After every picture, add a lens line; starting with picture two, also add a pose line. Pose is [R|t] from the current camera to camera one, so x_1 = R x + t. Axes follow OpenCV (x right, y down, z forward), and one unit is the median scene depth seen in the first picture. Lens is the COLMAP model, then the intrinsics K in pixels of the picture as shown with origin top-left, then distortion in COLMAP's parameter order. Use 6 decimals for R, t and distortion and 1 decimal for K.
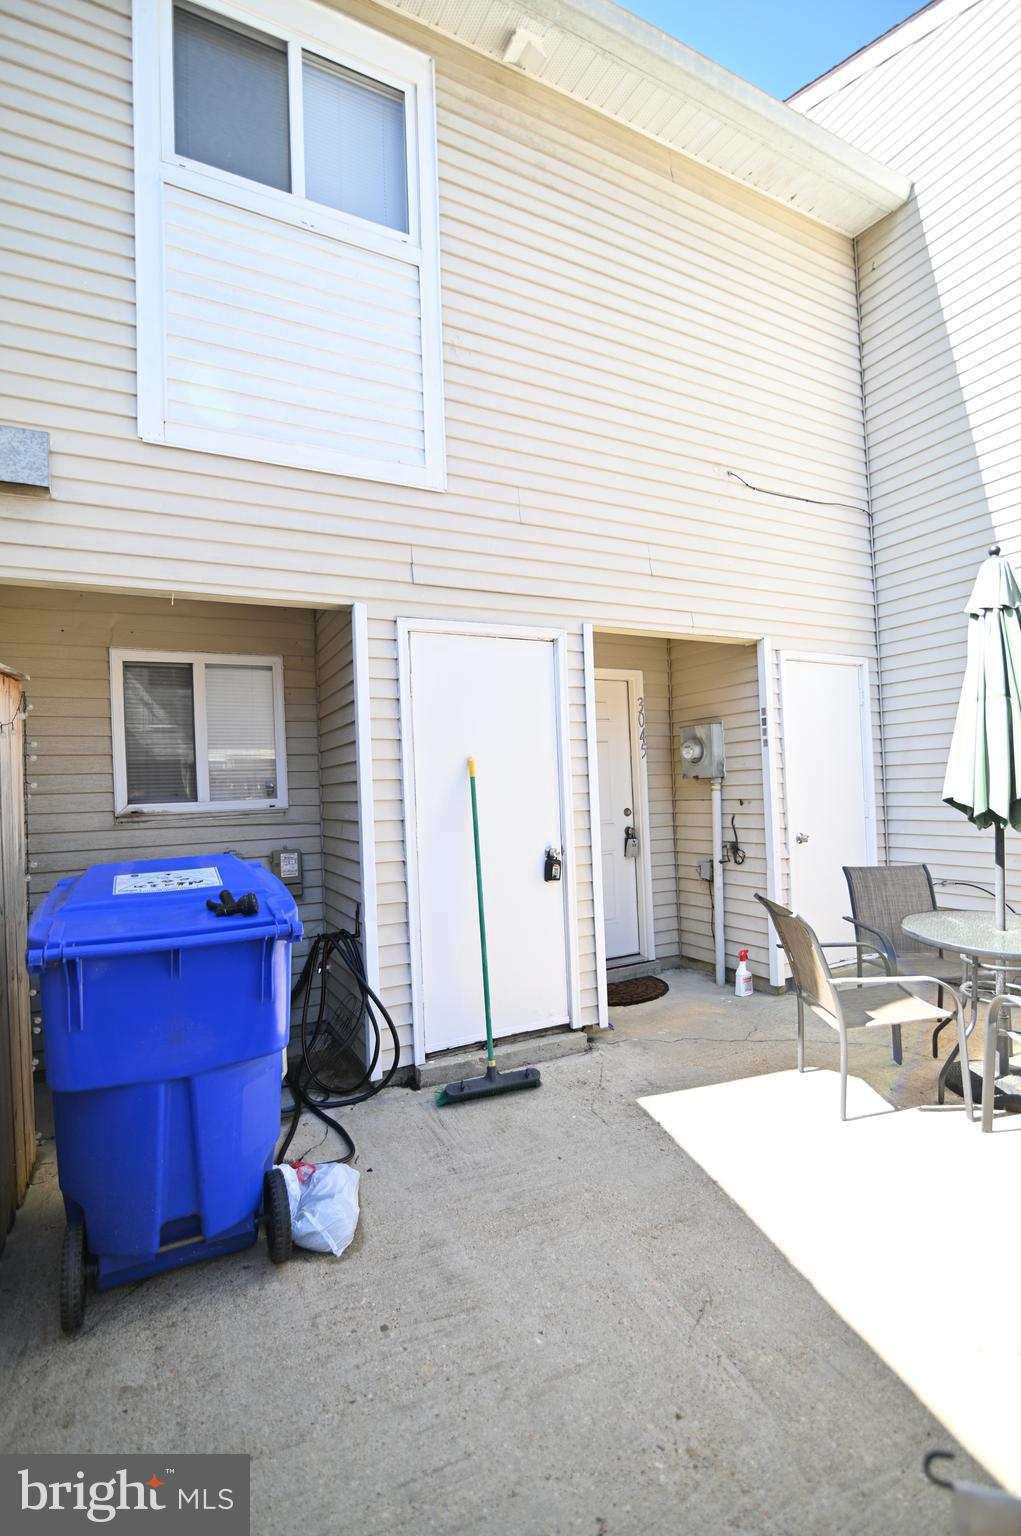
lens RADIAL K [[708.3, 0, 512.6], [0, 708.3, 782.7], [0, 0, 1]] dist [-0.002095, -0.000486]
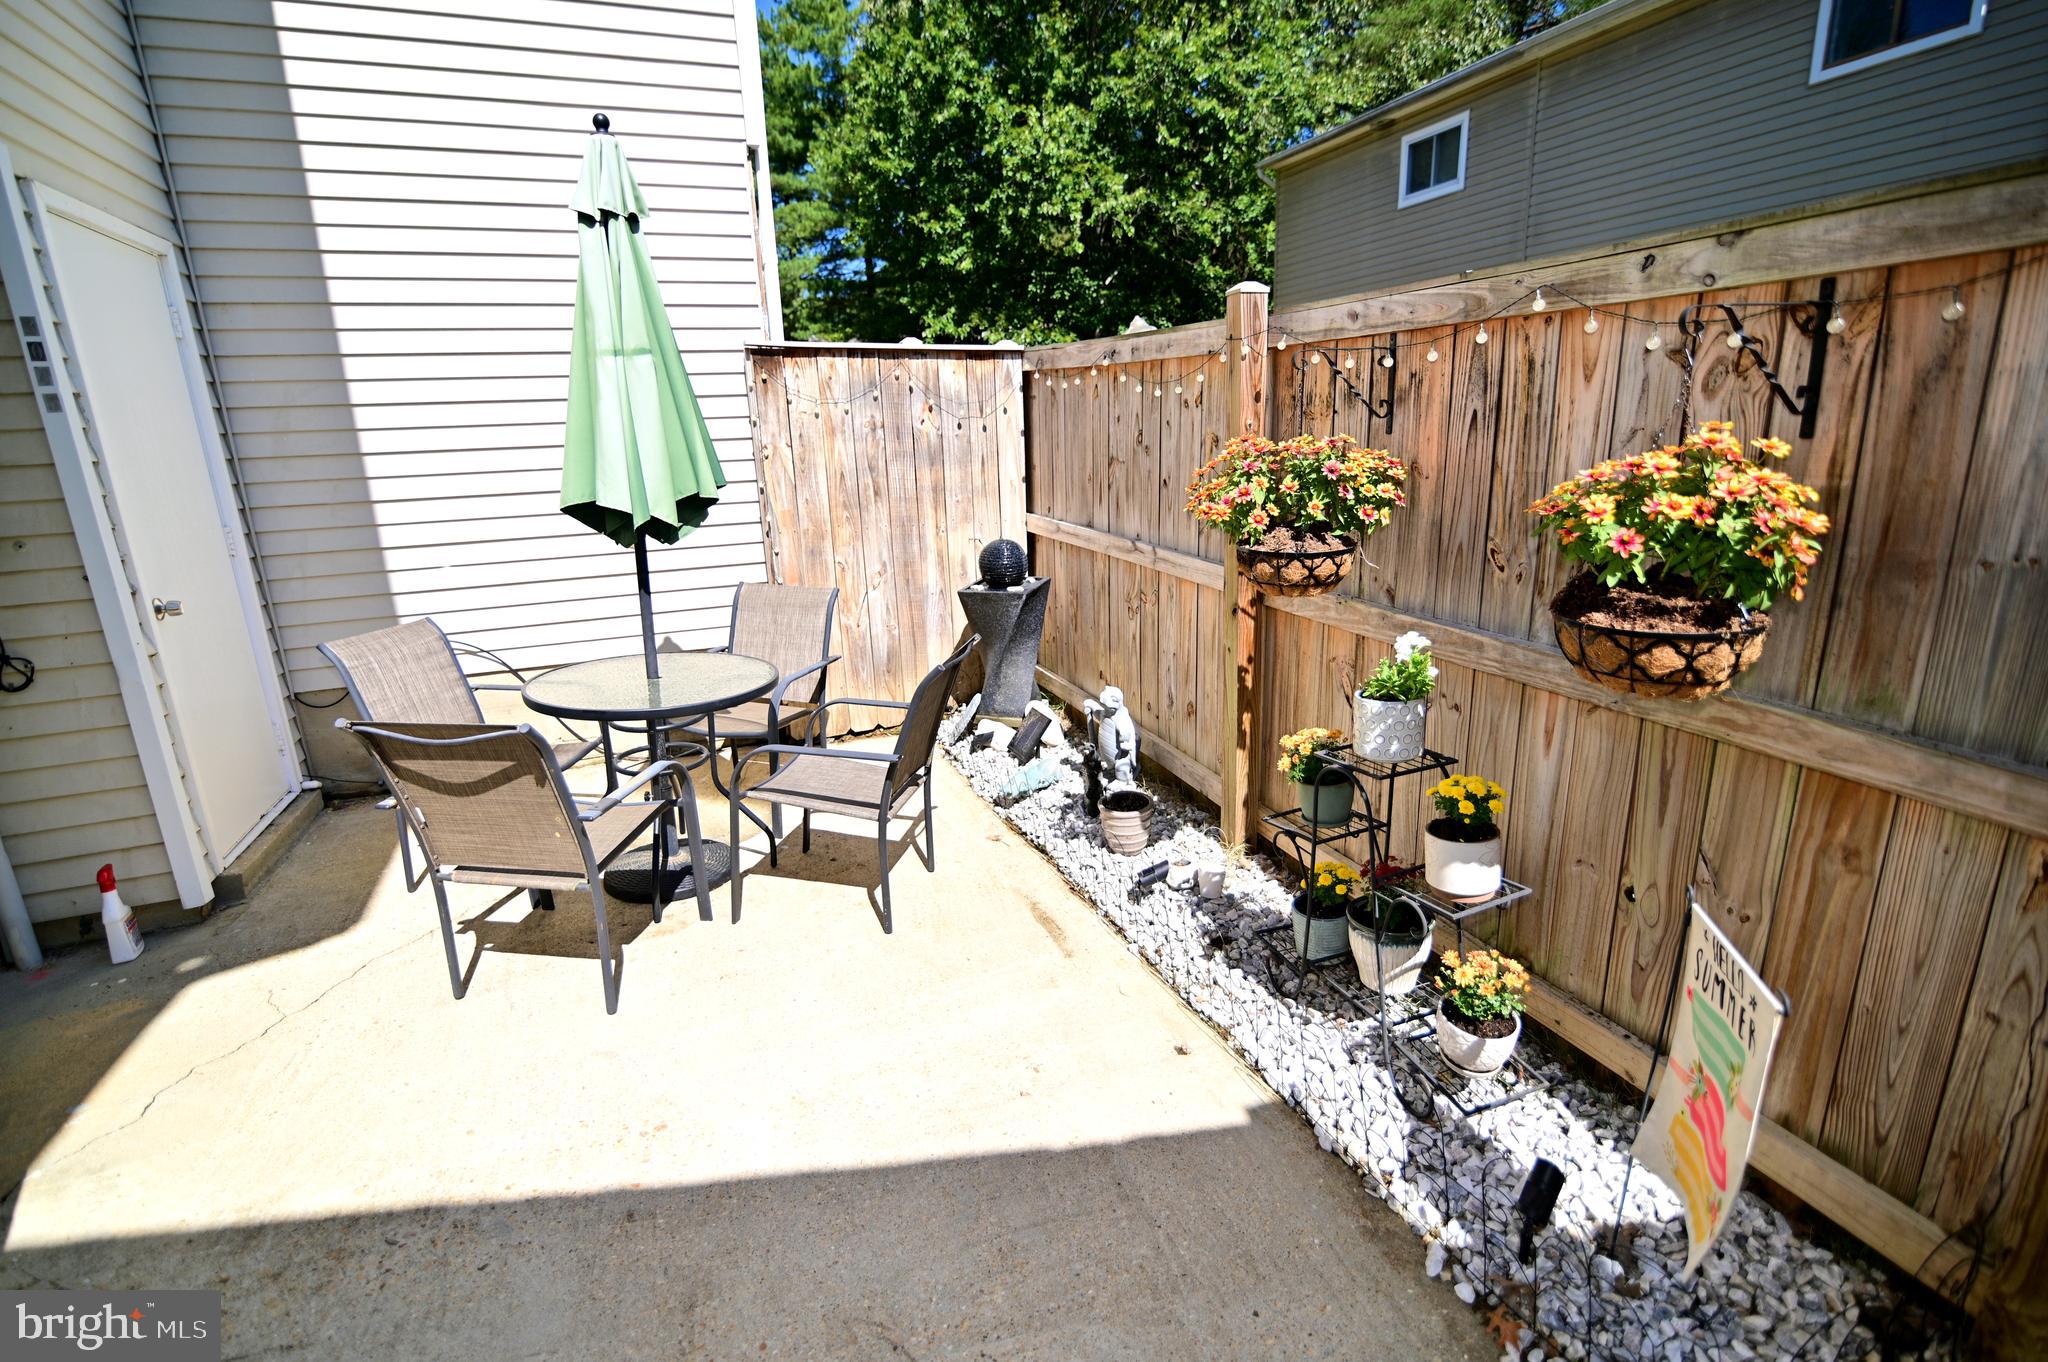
lens RADIAL K [[935.4, 0, 1019.9], [0, 935.4, 690.0], [0, 0, 1]] dist [-0.021585, 0.001977]
pose [[0.112329, -0.229911, 0.966707, -0.159591], [0.024928, 0.973210, 0.228561, 0.002142], [-0.993358, -0.001576, 0.115051, 0.344110]]
